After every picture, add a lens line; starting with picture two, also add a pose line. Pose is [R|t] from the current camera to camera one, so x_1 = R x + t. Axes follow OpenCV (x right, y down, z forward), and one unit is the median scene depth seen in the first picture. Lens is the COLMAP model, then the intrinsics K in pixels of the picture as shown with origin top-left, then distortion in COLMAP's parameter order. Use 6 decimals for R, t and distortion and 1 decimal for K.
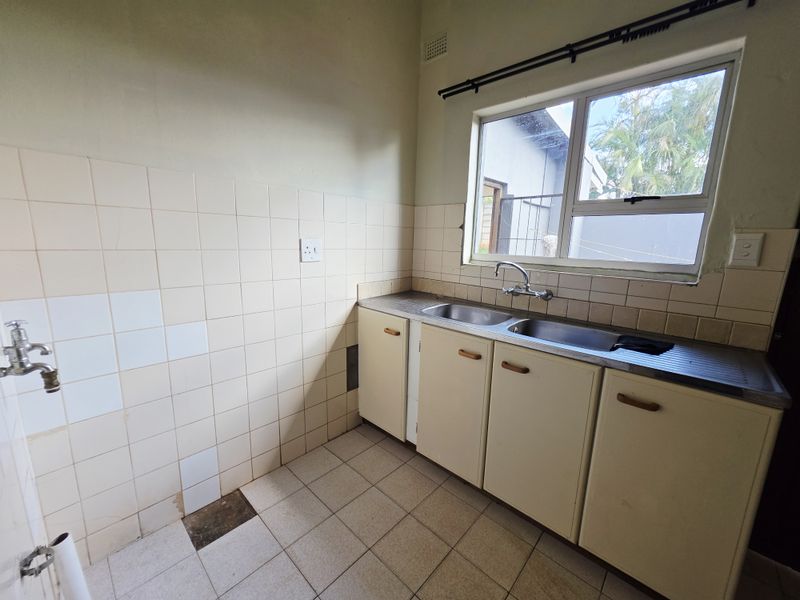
lens RADIAL K [[320.1, 0, 401.3], [0, 320.1, 300.9], [0, 0, 1]] dist [0.002513, 0.000424]
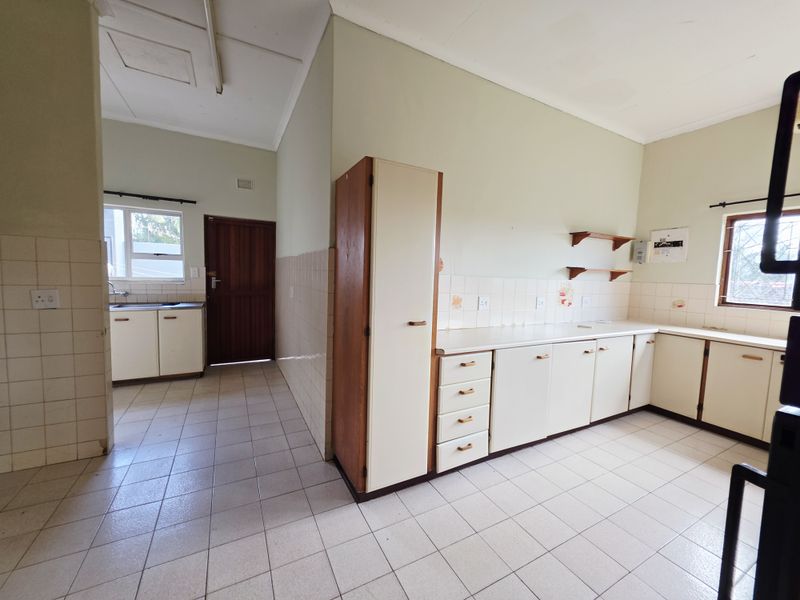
lens RADIAL K [[320.1, 0, 401.3], [0, 320.1, 300.9], [0, 0, 1]] dist [0.002513, 0.000424]
pose [[0.327497, -0.097454, 0.939813, -1.201005], [0.158926, 0.986177, 0.046880, 0.273049], [-0.931390, 0.134008, 0.338458, -1.803824]]
